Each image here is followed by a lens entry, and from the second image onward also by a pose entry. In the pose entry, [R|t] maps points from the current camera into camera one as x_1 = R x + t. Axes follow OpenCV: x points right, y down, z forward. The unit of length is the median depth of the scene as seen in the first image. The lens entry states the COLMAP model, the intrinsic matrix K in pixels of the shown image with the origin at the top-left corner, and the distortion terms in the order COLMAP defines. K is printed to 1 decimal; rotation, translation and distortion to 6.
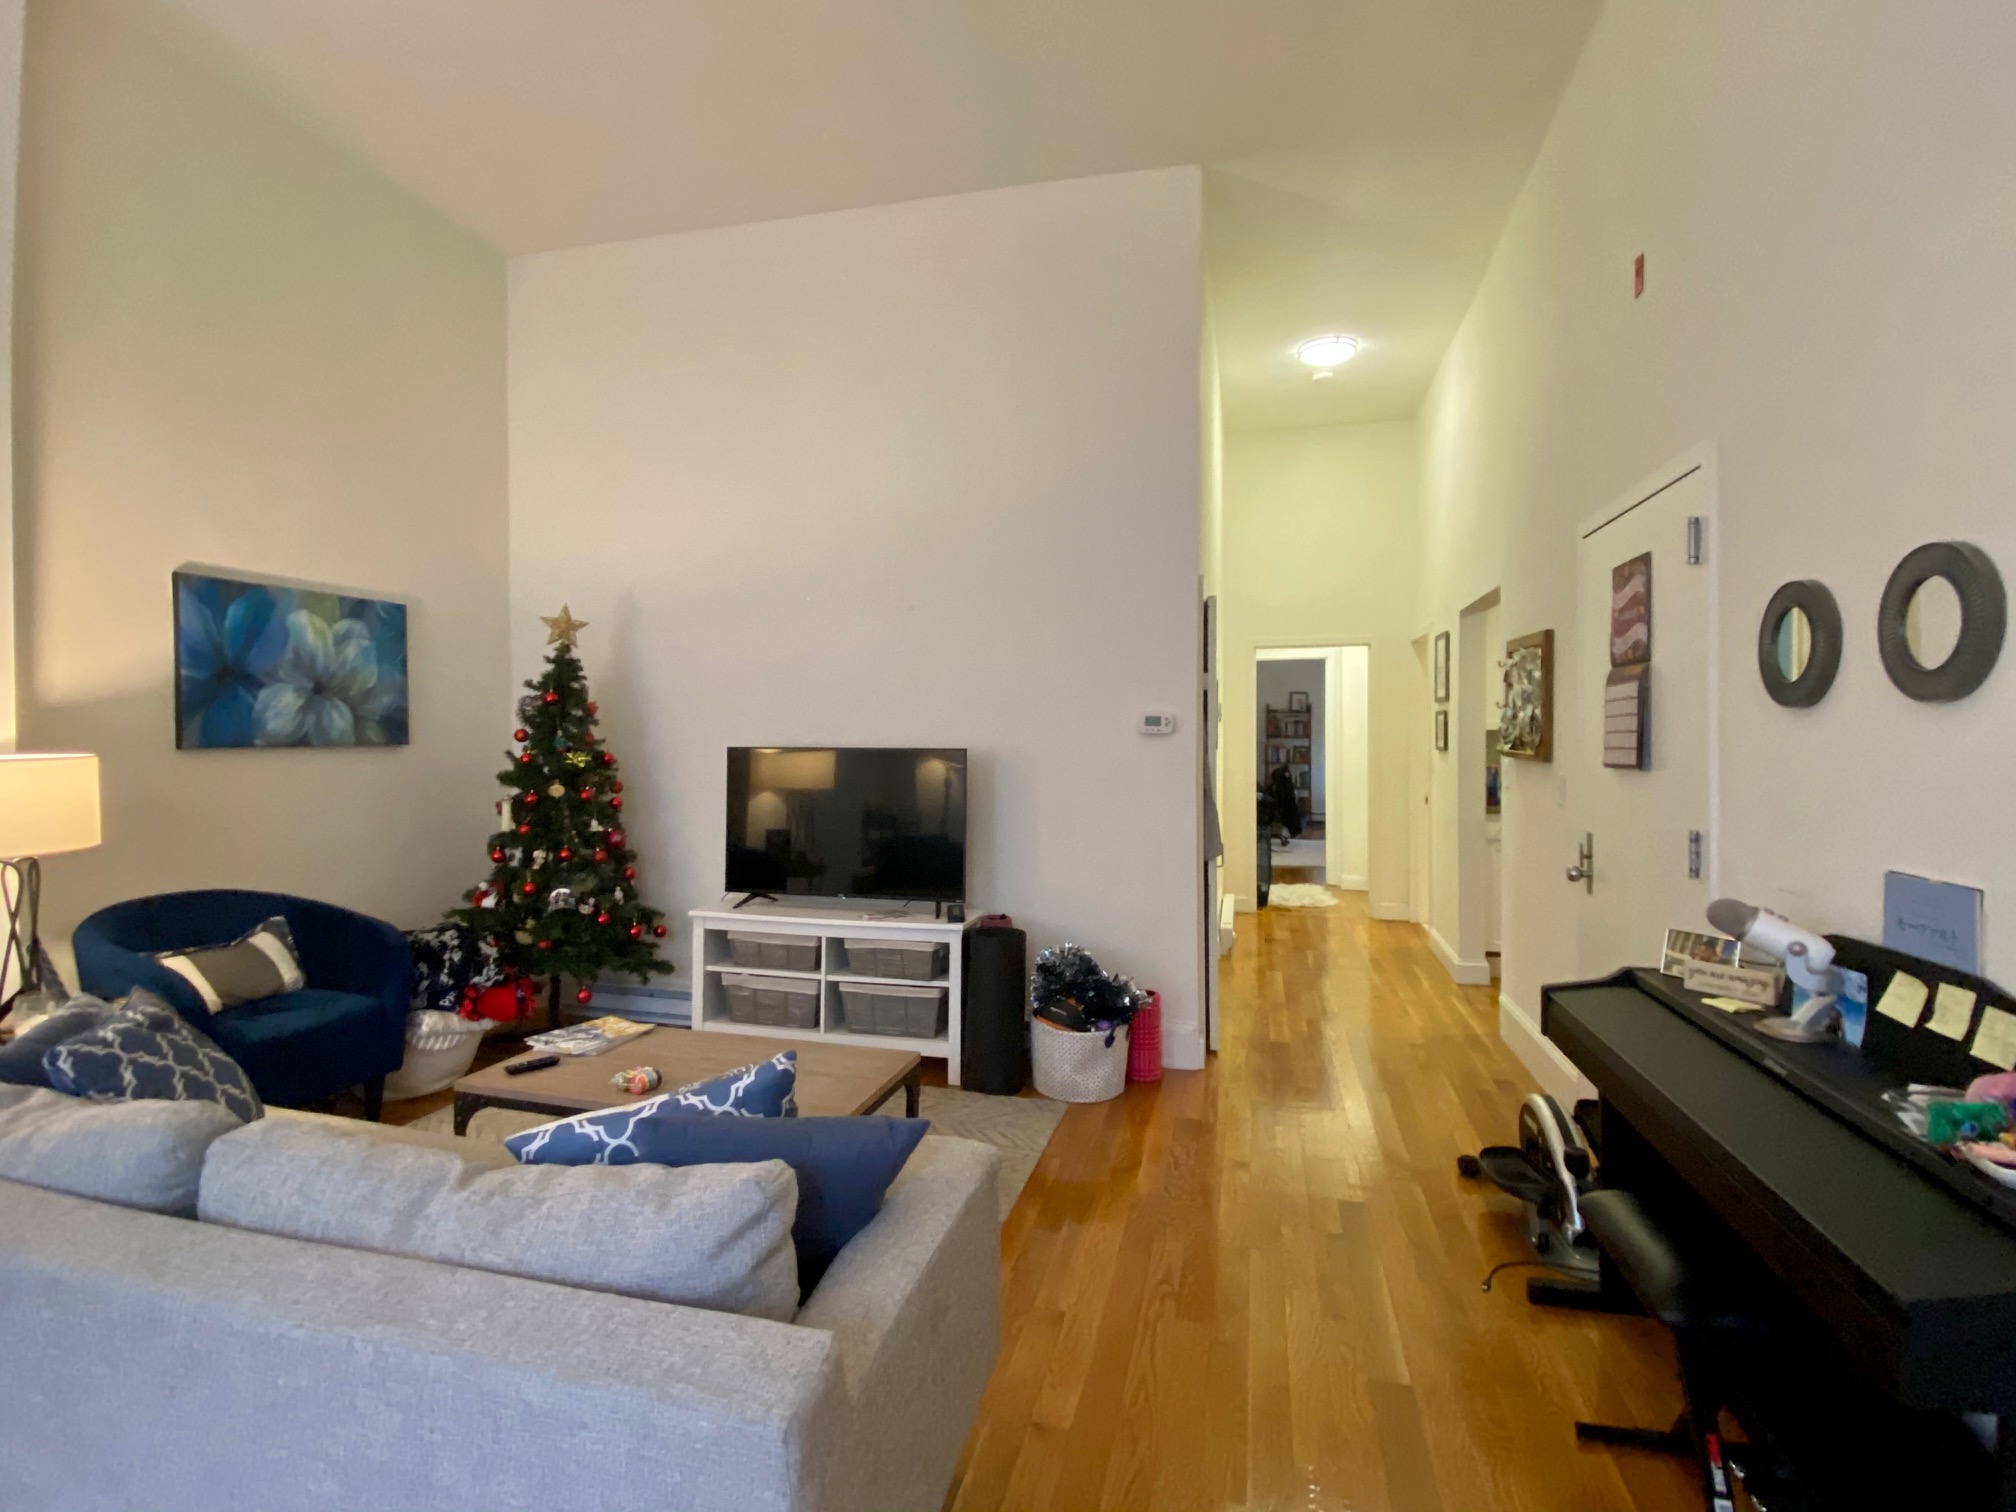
lens RADIAL K [[939.5, 0, 1002.6], [0, 939.5, 747.0], [0, 0, 1]] dist [0.015257, -0.016391]
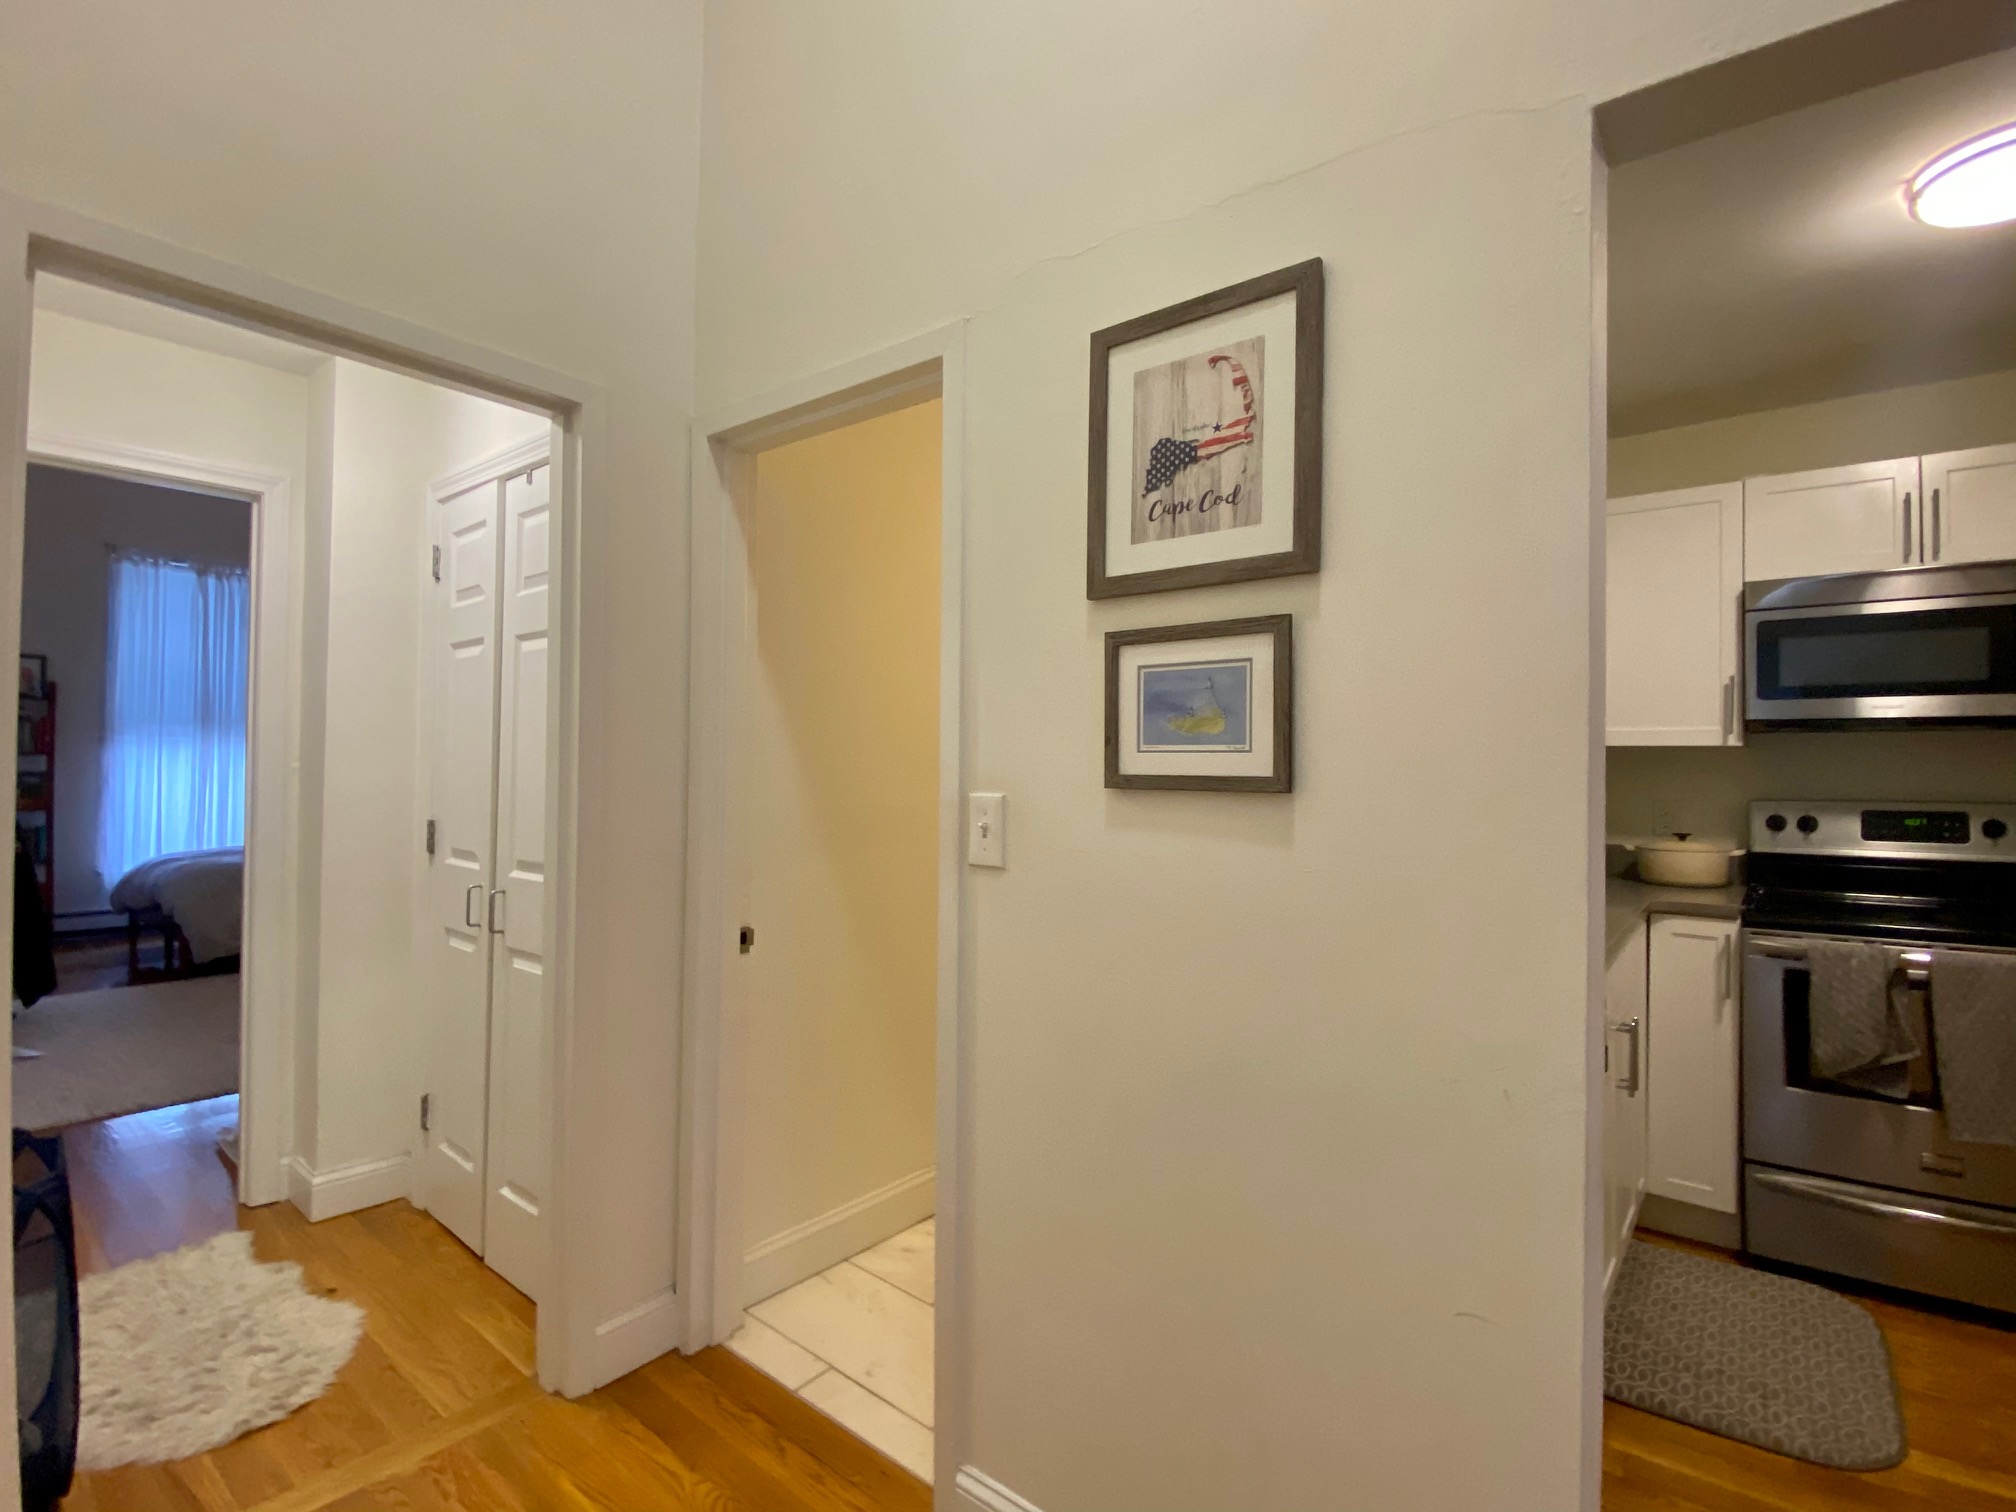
lens RADIAL K [[957.1, 0, 1010.3], [0, 957.1, 750.9], [0, 0, 1]] dist [0.019275, -0.022888]
pose [[0.406861, 0.015230, 0.913363, 0.156066], [0.003157, 0.999832, -0.018078, -0.001597], [-0.913484, 0.010239, 0.406745, 0.652215]]
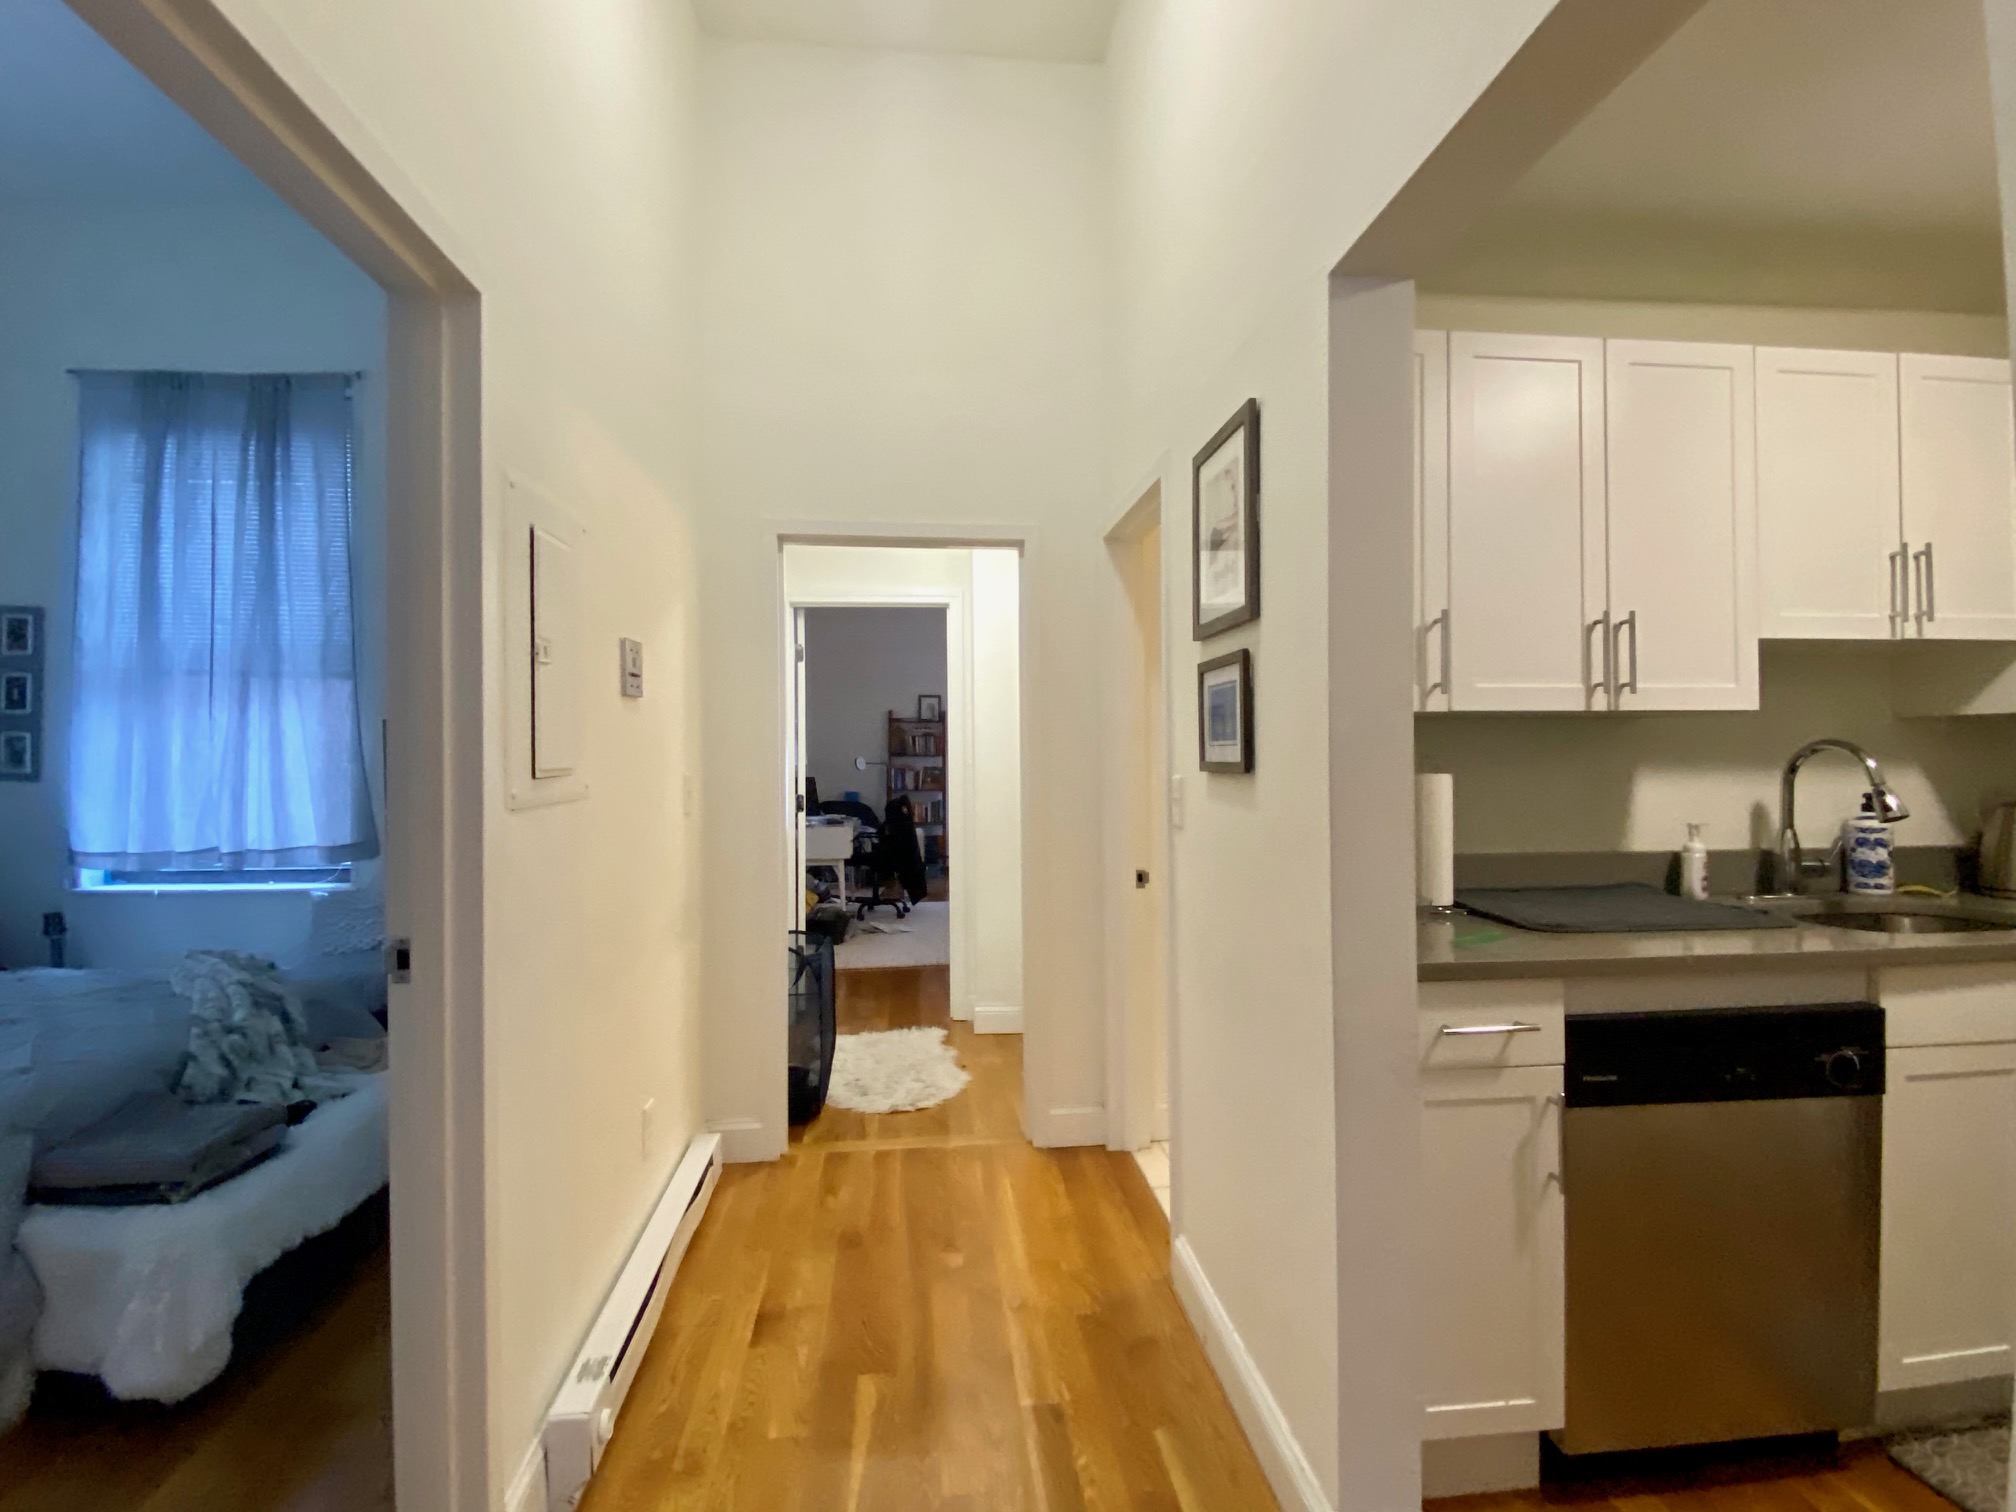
lens RADIAL K [[939.5, 0, 1002.6], [0, 939.5, 747.0], [0, 0, 1]] dist [0.015257, -0.016391]
pose [[0.936294, -0.003255, 0.351203, 0.186693], [0.011728, 0.999689, -0.022002, 0.000663], [-0.351023, 0.024719, 0.936041, 0.489097]]
